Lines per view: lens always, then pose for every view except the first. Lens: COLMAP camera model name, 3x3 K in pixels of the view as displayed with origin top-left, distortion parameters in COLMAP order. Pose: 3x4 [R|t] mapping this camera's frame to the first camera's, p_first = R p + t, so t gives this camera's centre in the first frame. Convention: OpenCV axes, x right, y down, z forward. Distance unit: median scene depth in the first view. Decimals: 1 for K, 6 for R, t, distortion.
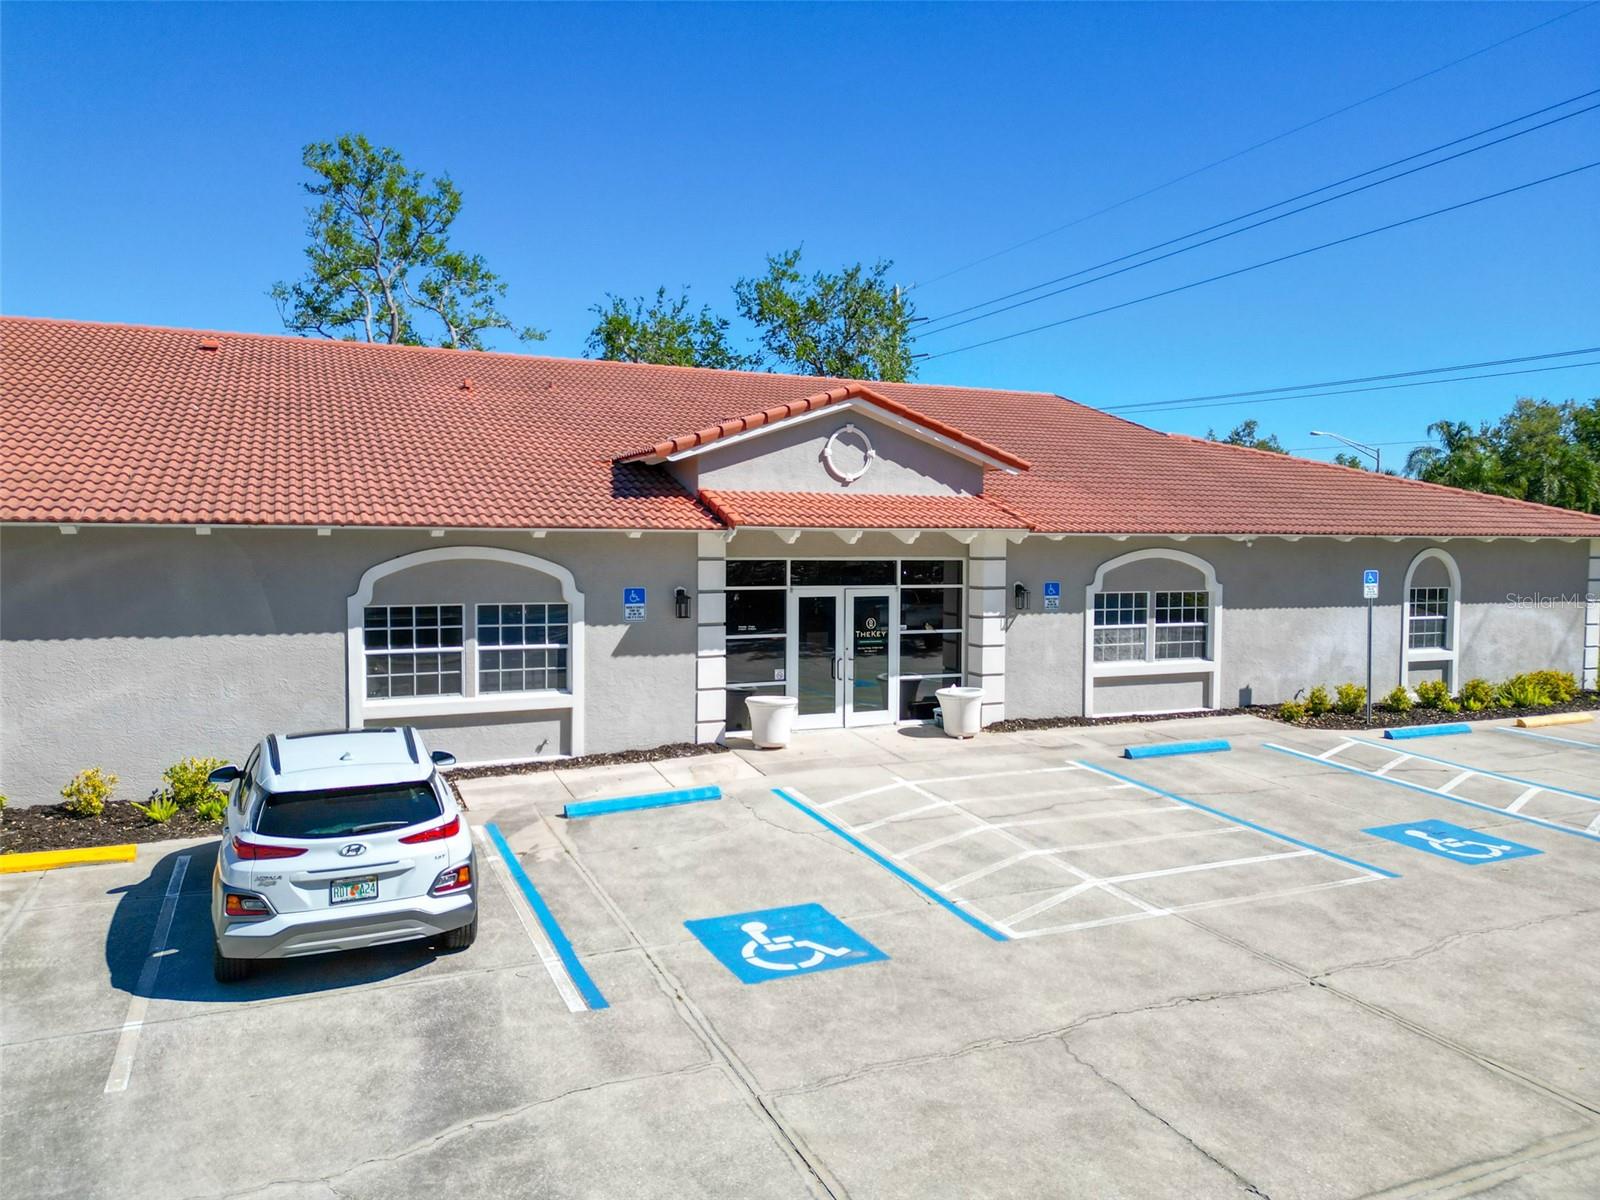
lens RADIAL K [[1102.3, 0, 792.1], [0, 1102.3, 597.9], [0, 0, 1]] dist [0.077906, -0.079506]
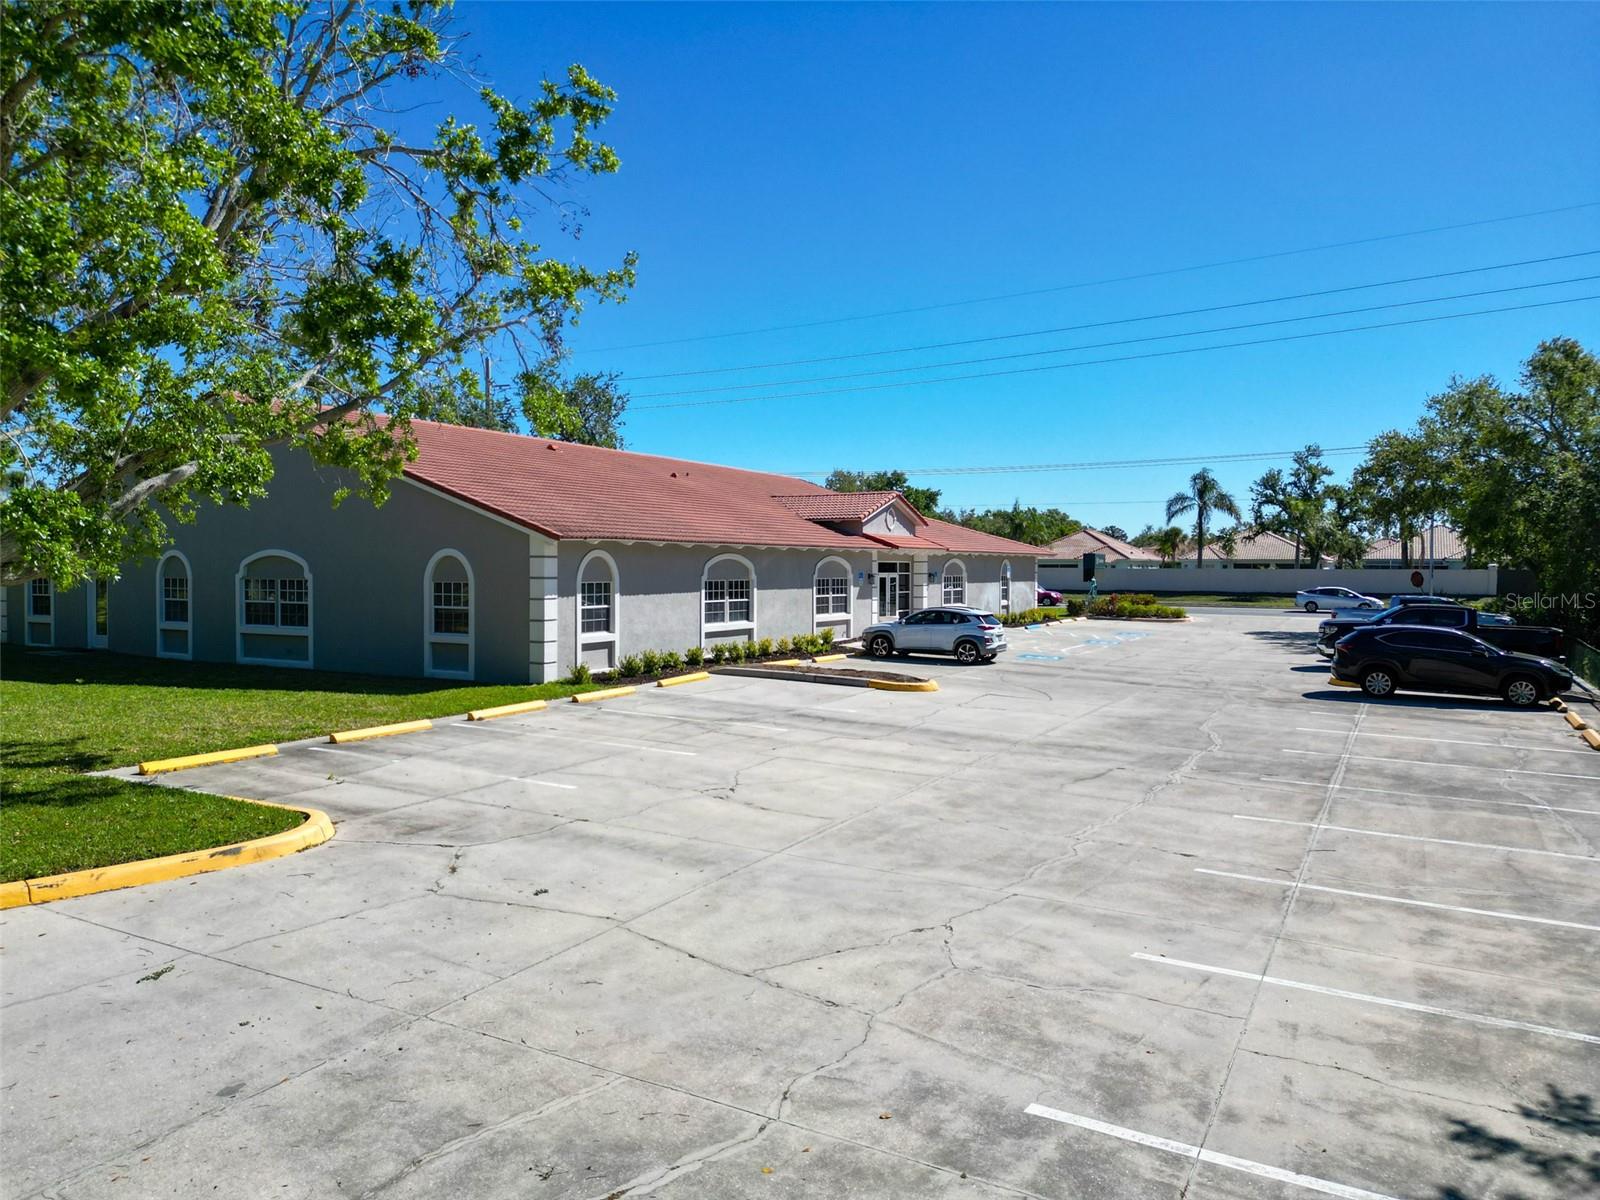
lens RADIAL K [[1105.2, 0, 800.0], [0, 1105.2, 600.0], [0, 0, 1]] dist [0.126377, -0.081152]
pose [[0.792200, -0.023714, 0.609801, -1.560801], [0.036979, 0.999274, -0.009179, 0.063037], [-0.609141, 0.029822, 0.792501, -0.797679]]
